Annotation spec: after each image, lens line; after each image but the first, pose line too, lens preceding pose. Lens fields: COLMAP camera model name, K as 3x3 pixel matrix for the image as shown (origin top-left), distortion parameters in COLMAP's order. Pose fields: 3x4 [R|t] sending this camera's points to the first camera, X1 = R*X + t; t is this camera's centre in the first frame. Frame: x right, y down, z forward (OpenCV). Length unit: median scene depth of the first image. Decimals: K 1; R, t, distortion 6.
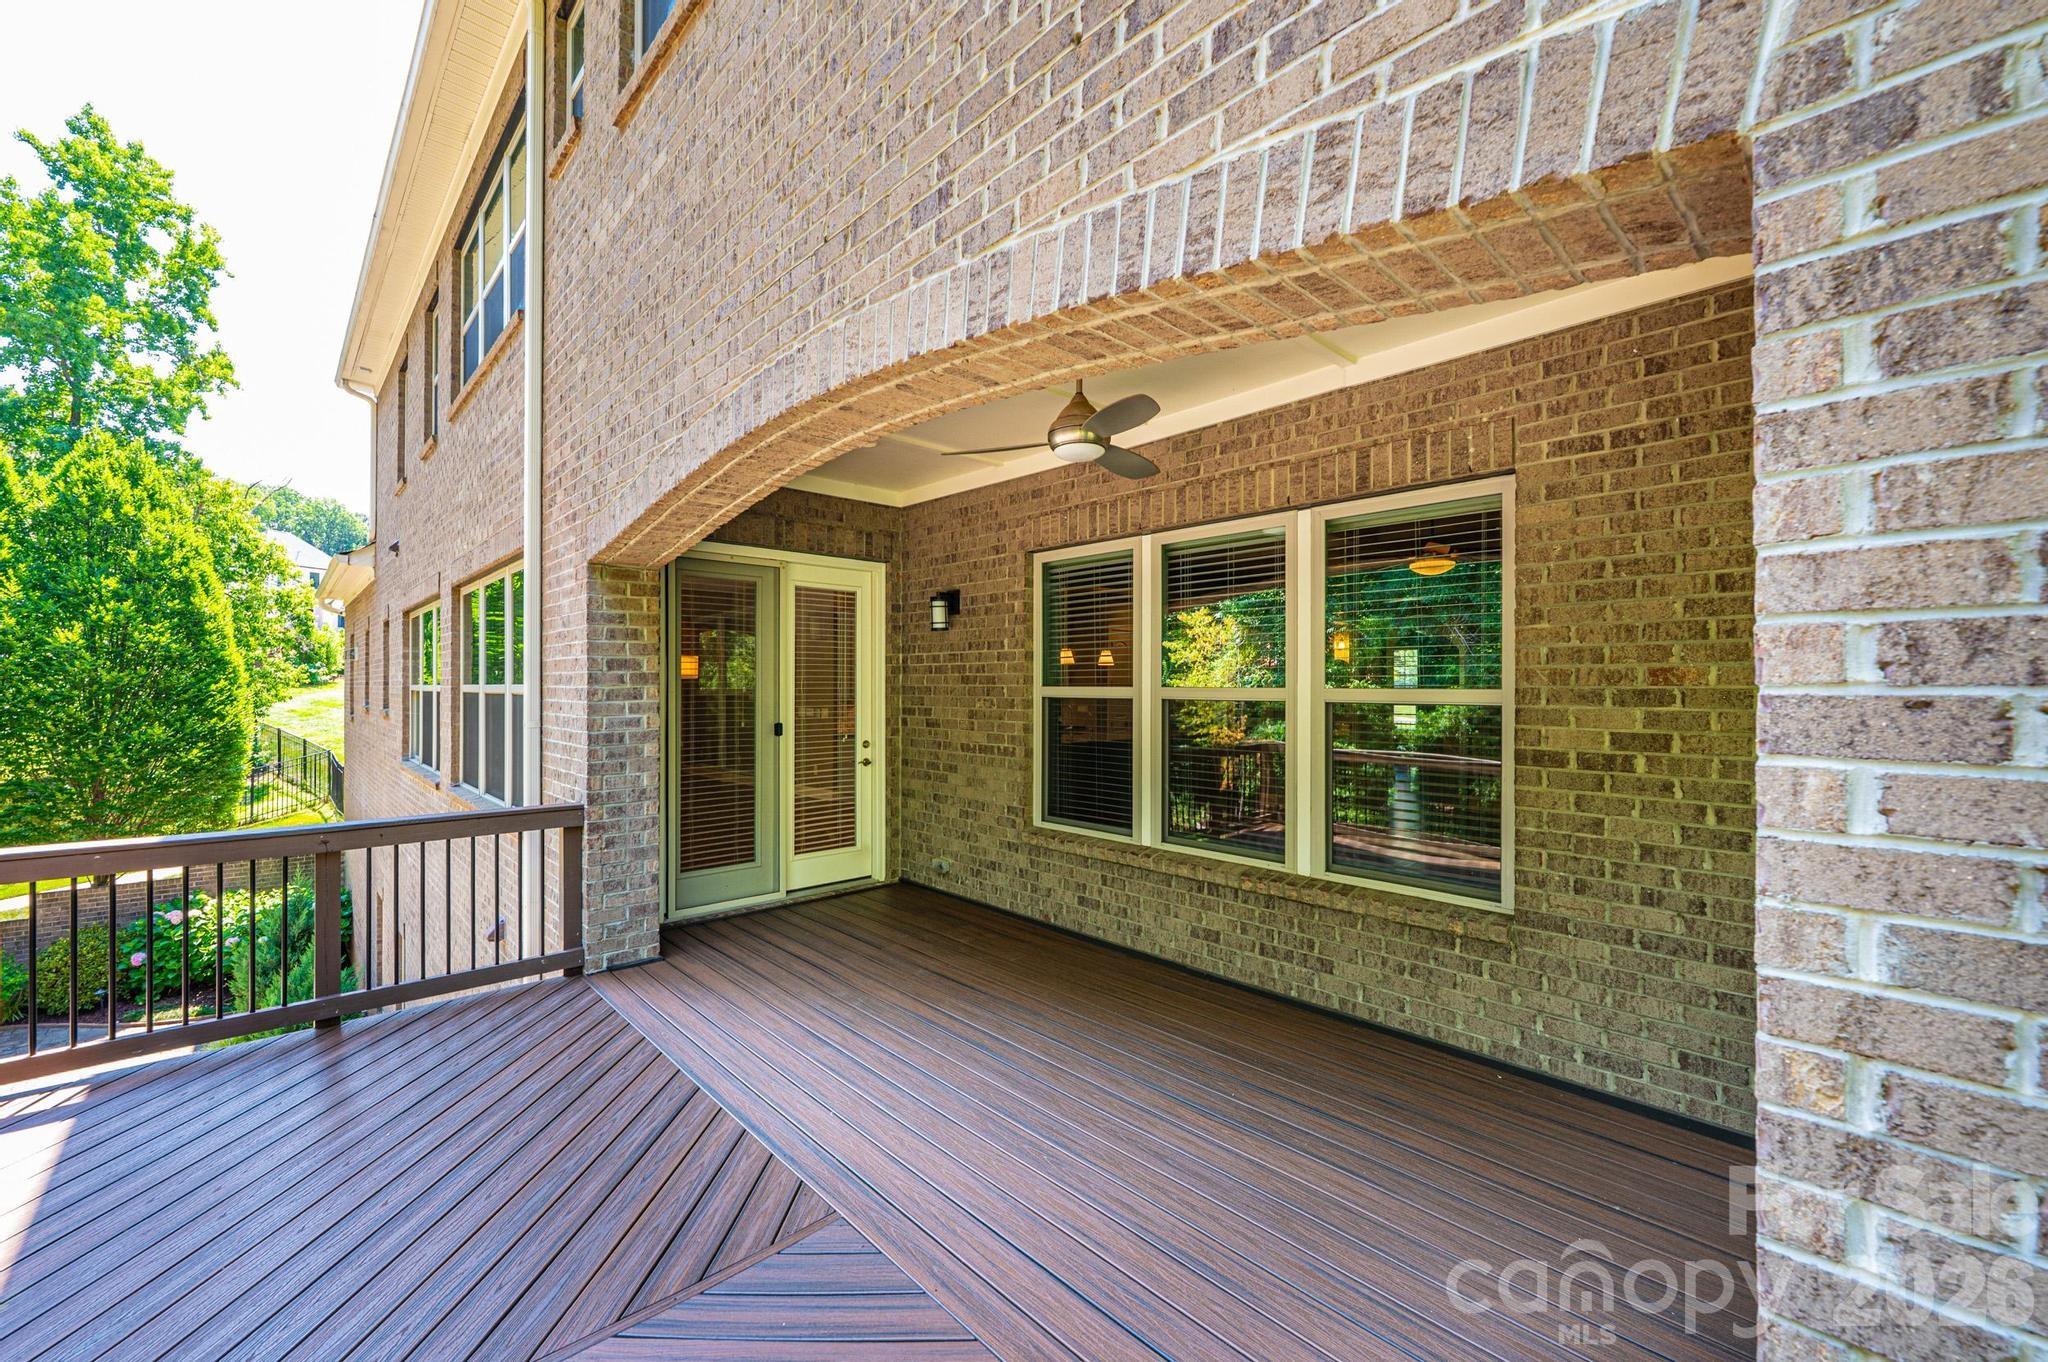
lens RADIAL K [[813.1, 0, 1021.6], [0, 813.1, 683.5], [0, 0, 1]] dist [-0.000155, -0.000828]
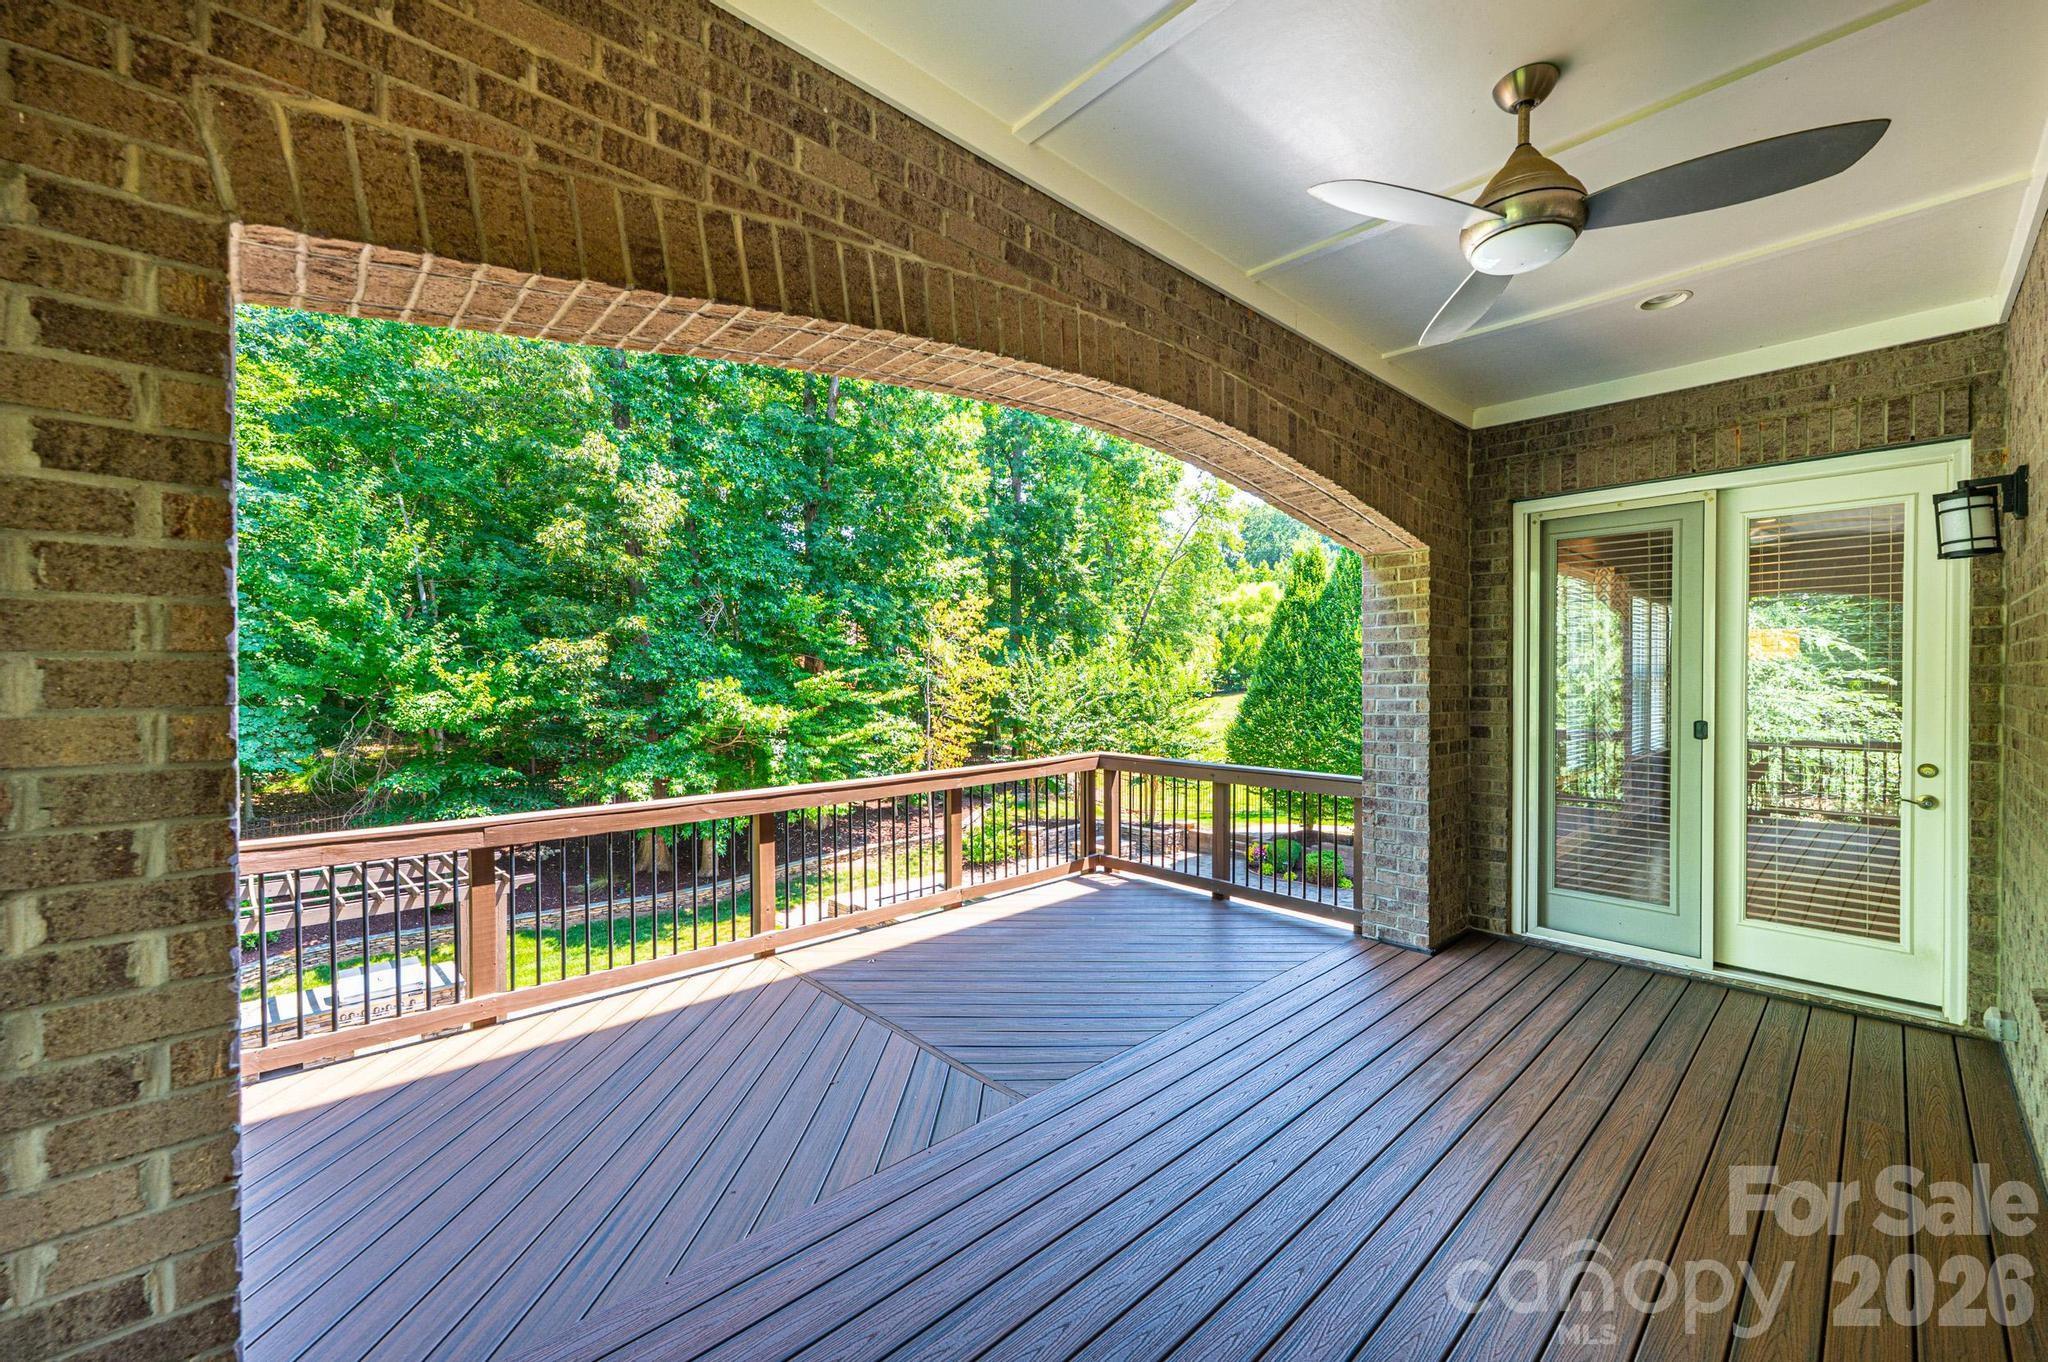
lens RADIAL K [[813.1, 0, 1028.6], [0, 813.1, 681.7], [0, 0, 1]] dist [-0.000155, -0.000828]
pose [[-0.001151, 0.006632, -0.999977, 0.393548], [0.005552, 0.999963, 0.006626, 0.006319], [0.999984, -0.005544, -0.001188, 0.400874]]
